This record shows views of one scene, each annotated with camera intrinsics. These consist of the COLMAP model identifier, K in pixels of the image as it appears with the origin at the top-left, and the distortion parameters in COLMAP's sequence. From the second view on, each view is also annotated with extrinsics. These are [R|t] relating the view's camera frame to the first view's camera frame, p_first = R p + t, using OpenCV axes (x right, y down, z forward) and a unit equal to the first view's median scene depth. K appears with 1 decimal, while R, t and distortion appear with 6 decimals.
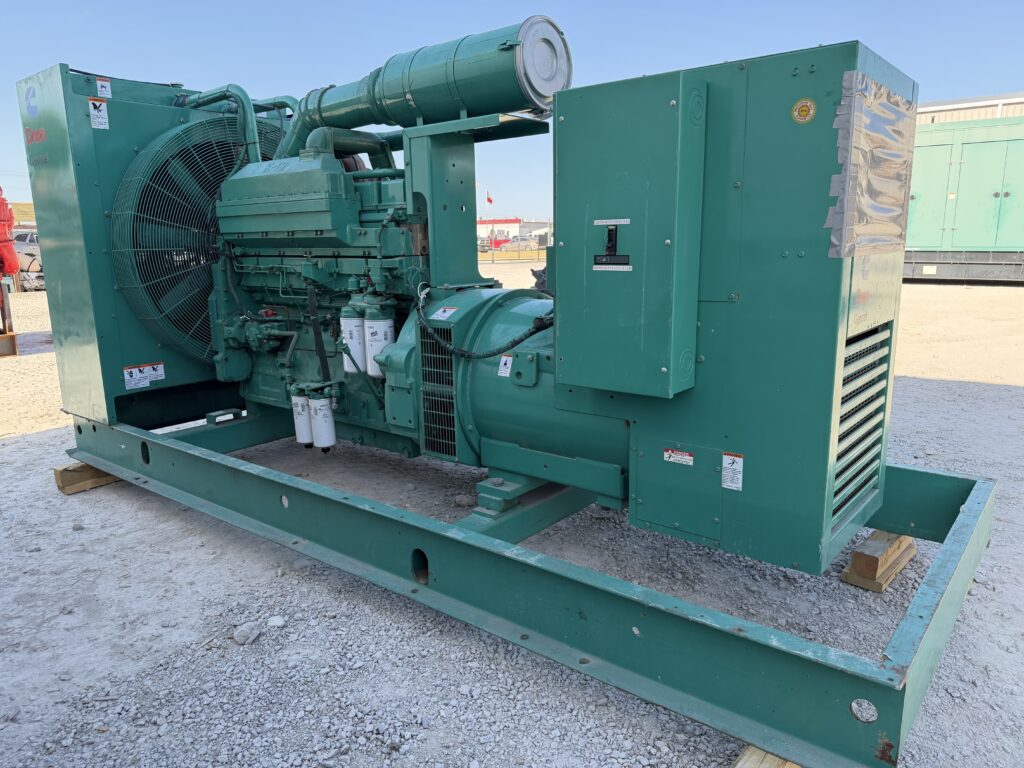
lens RADIAL K [[732.0, 0, 512.0], [0, 732.0, 384.0], [0, 0, 1]] dist [-0.003204, -0.005077]
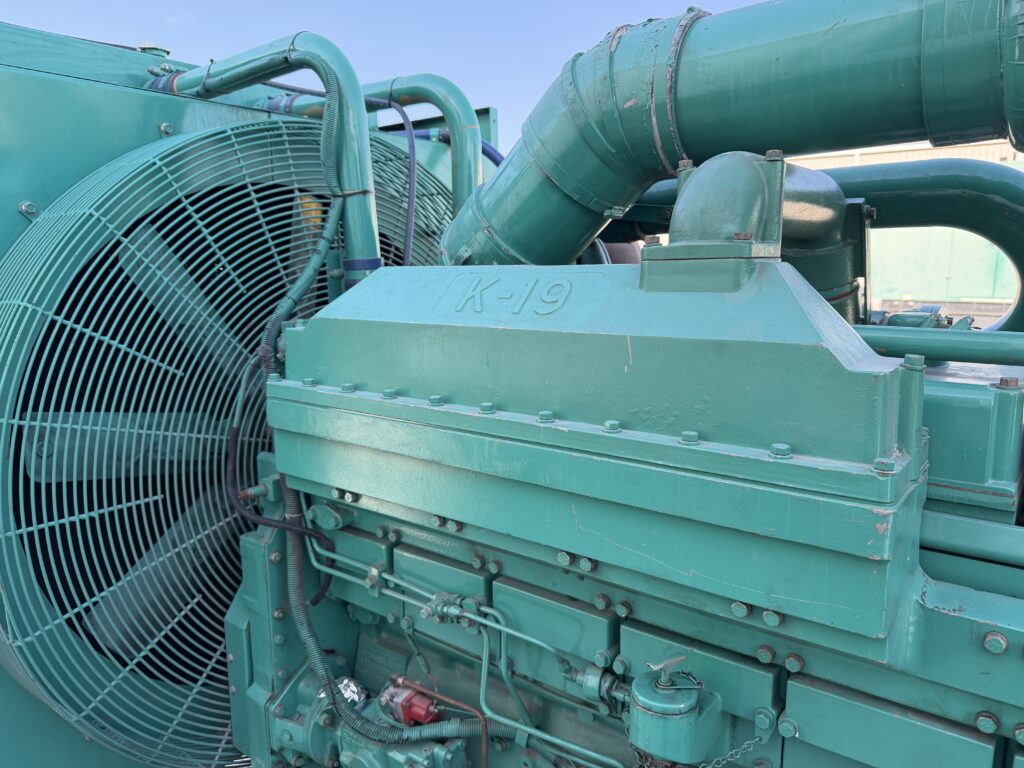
lens RADIAL K [[732.0, 0, 512.0], [0, 732.0, 384.0], [0, 0, 1]] dist [-0.003204, -0.005077]
pose [[0.999742, 0.008709, 0.020985, -0.289930], [-0.007872, 0.999184, -0.039627, -0.223701], [-0.021313, 0.039451, 0.998994, 0.647954]]
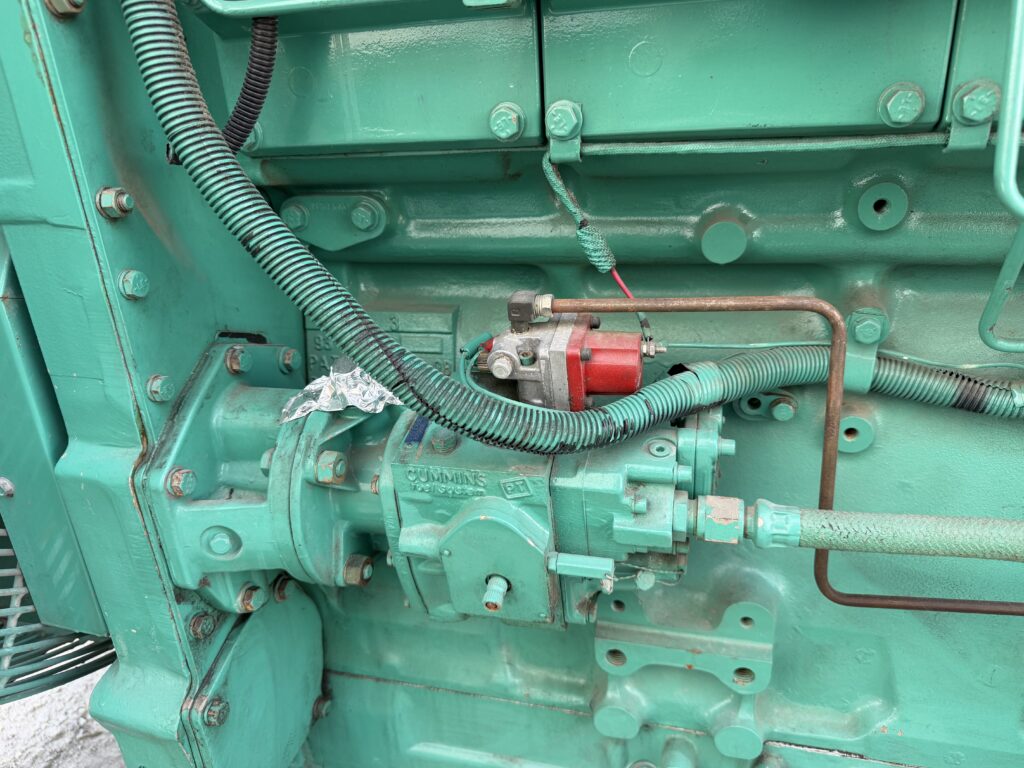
lens RADIAL K [[732.0, 0, 512.0], [0, 732.0, 384.0], [0, 0, 1]] dist [-0.003204, -0.005077]
pose [[0.914085, -0.186776, 0.359948, -0.381101], [0.119798, 0.972375, 0.200336, -0.116998], [-0.387423, -0.140003, 0.911209, 0.868535]]
